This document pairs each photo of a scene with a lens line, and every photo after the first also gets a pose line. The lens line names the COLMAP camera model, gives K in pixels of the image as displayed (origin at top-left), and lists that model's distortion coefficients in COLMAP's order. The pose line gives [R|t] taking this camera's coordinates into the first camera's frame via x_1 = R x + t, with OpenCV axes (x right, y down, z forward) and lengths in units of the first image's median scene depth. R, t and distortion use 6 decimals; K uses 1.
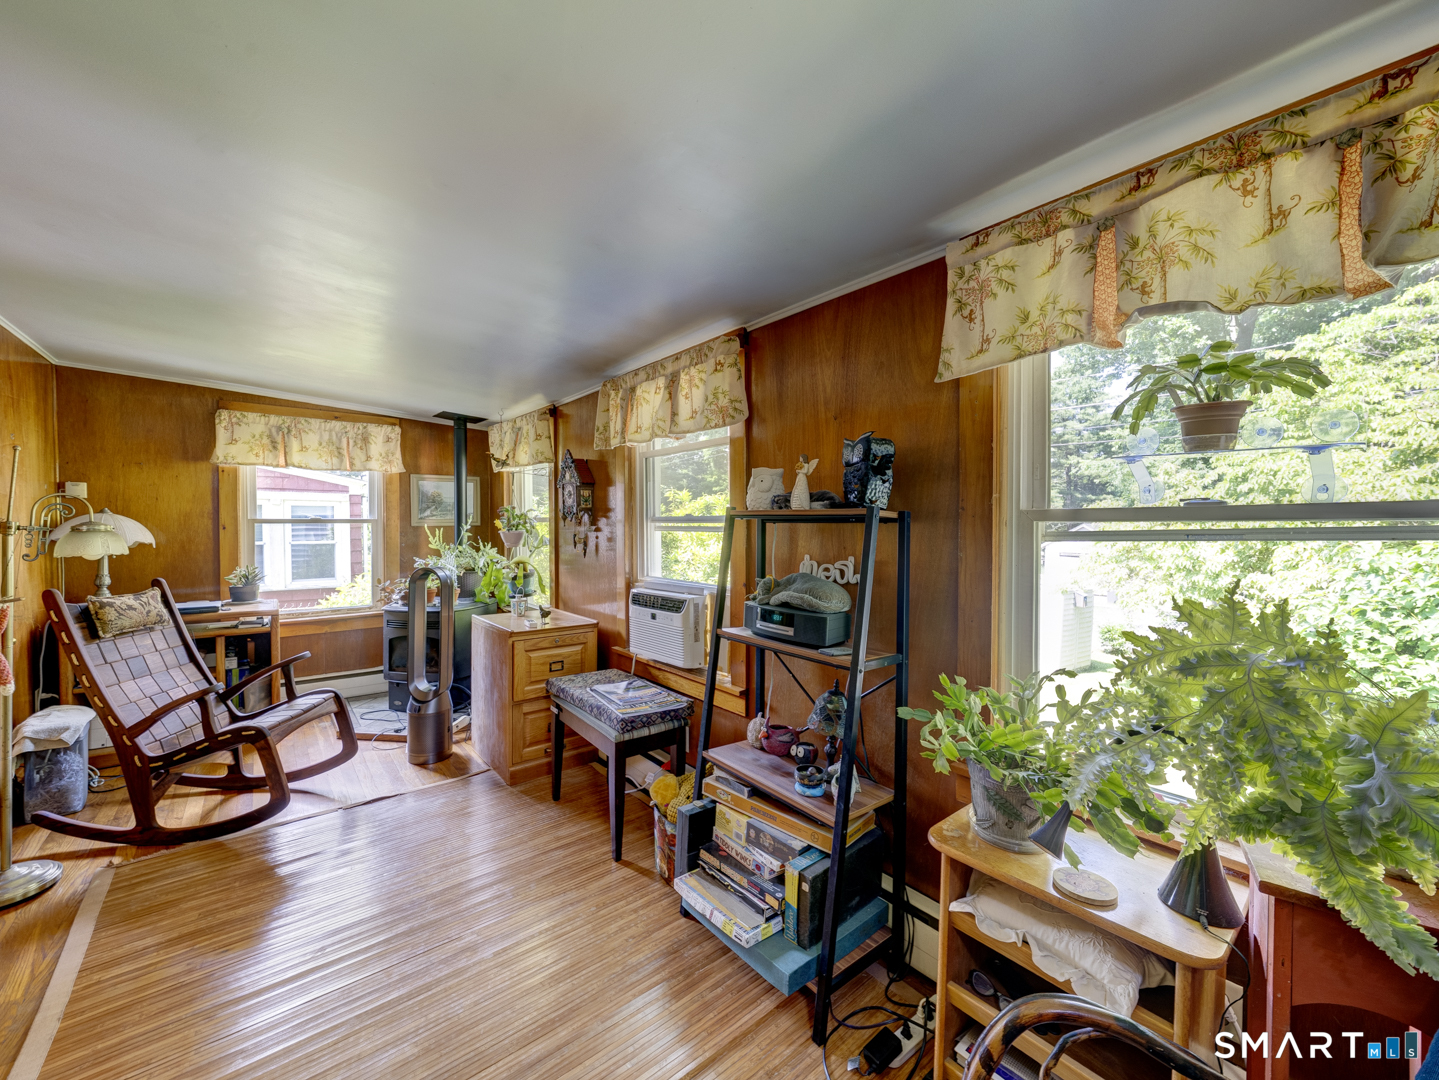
lens RADIAL K [[560.0, 0, 717.8], [0, 560.0, 534.0], [0, 0, 1]] dist [-0.006646, 0.001796]
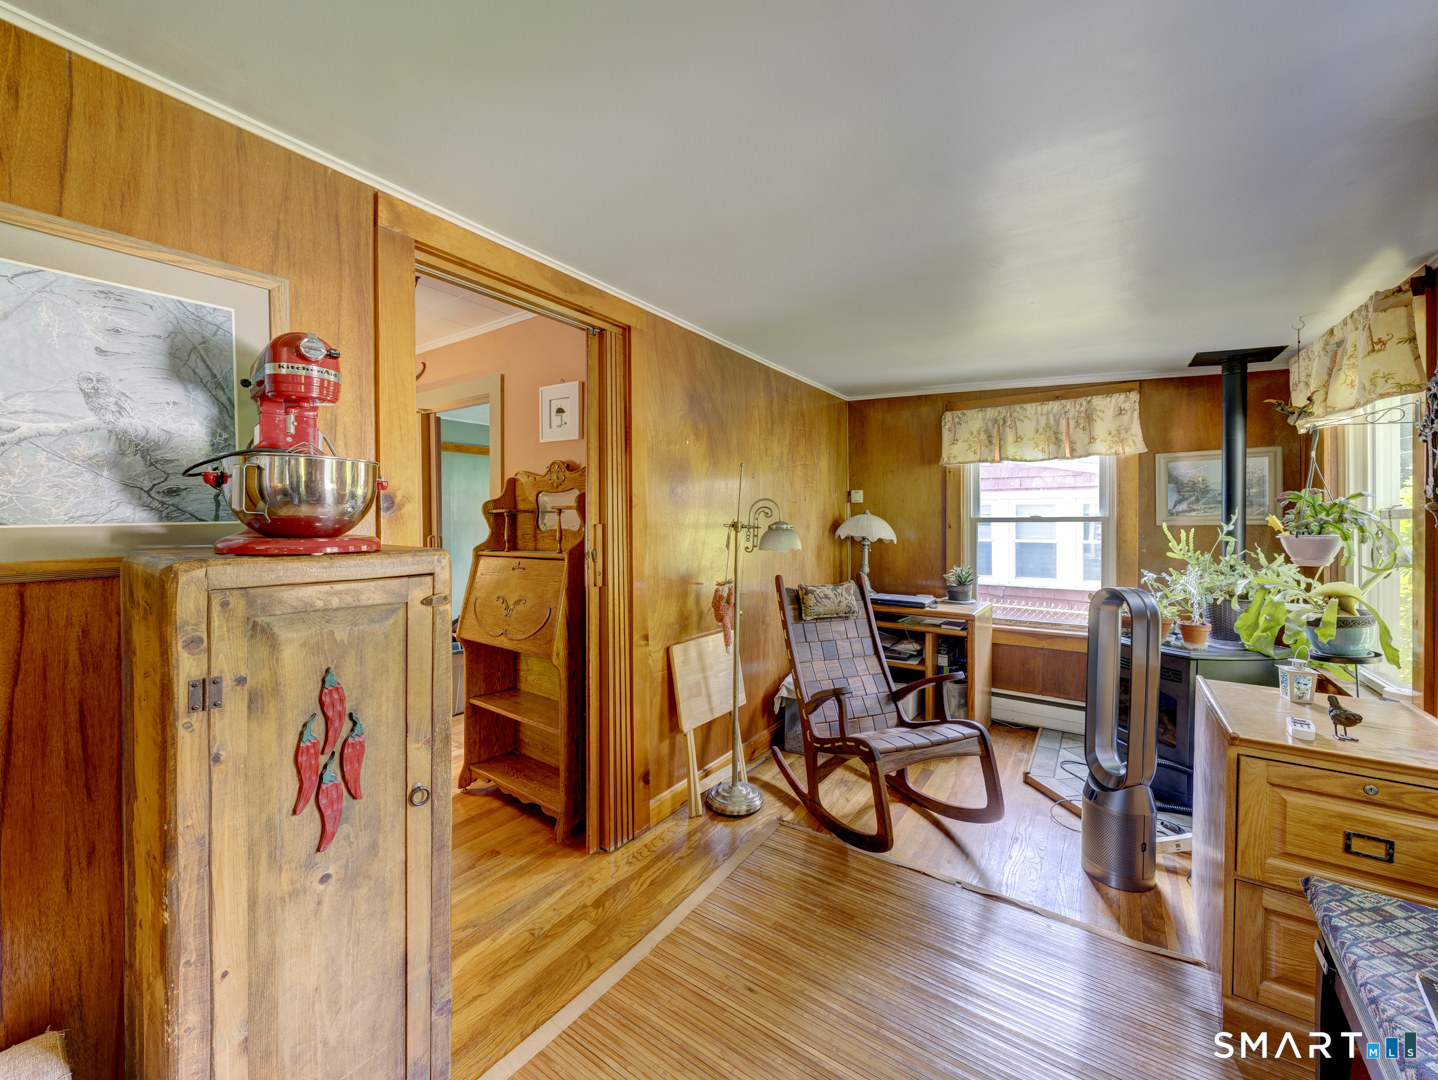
lens RADIAL K [[559.6, 0, 725.1], [0, 559.6, 525.1], [0, 0, 1]] dist [-0.006646, 0.001796]
pose [[0.276866, 0.002070, -0.960906, -0.008073], [-0.014613, 0.999891, -0.002056, -0.005622], [0.960797, 0.014611, 0.276866, 0.311092]]
